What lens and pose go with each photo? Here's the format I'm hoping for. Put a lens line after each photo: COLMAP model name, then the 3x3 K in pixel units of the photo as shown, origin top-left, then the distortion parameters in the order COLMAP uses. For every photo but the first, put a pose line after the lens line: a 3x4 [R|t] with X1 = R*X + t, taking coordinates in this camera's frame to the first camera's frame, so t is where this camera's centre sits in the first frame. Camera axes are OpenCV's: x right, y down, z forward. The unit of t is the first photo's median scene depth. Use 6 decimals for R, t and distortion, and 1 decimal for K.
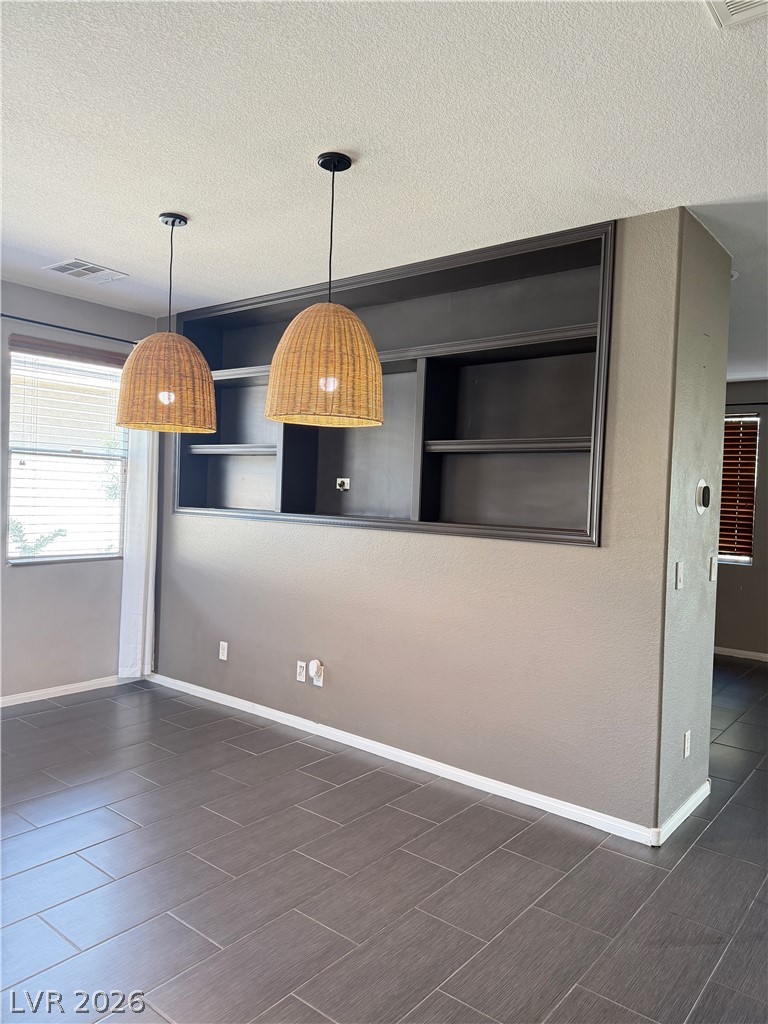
lens RADIAL K [[718.6, 0, 382.2], [0, 718.6, 514.9], [0, 0, 1]] dist [0.144572, -0.191194]
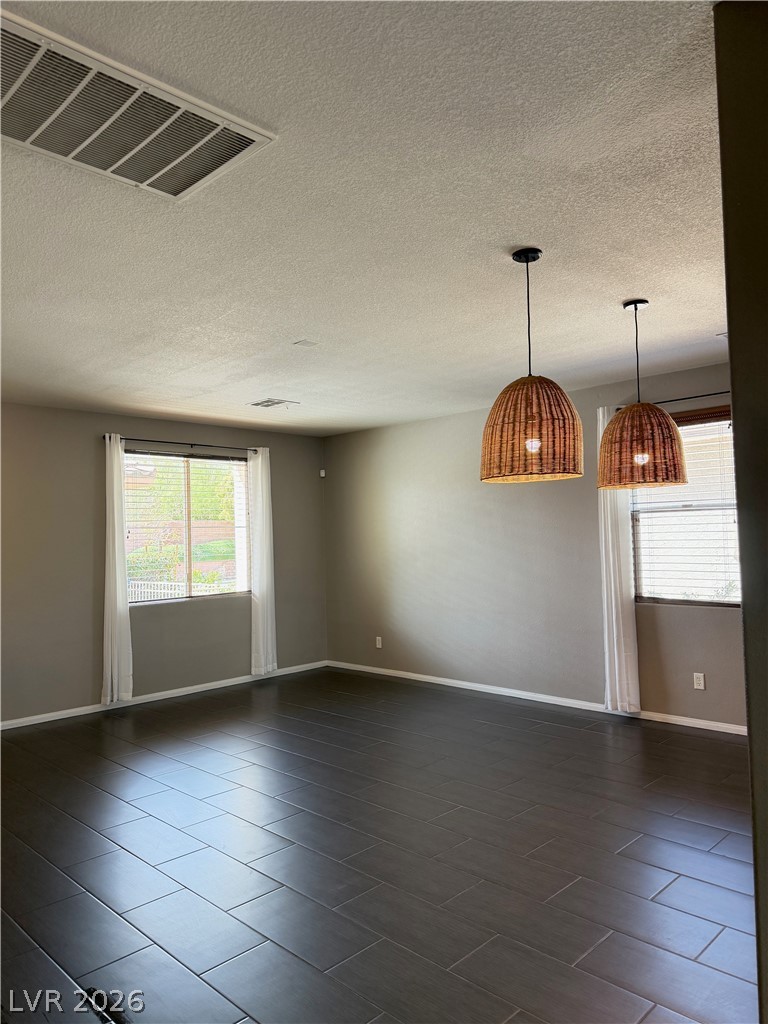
lens RADIAL K [[718.6, 0, 382.2], [0, 718.6, 514.9], [0, 0, 1]] dist [0.144572, -0.191194]
pose [[-0.100948, -0.055113, -0.993364, 1.501489], [-0.007379, 0.998478, -0.054647, -0.014092], [0.994864, 0.001813, -0.101201, 1.228157]]
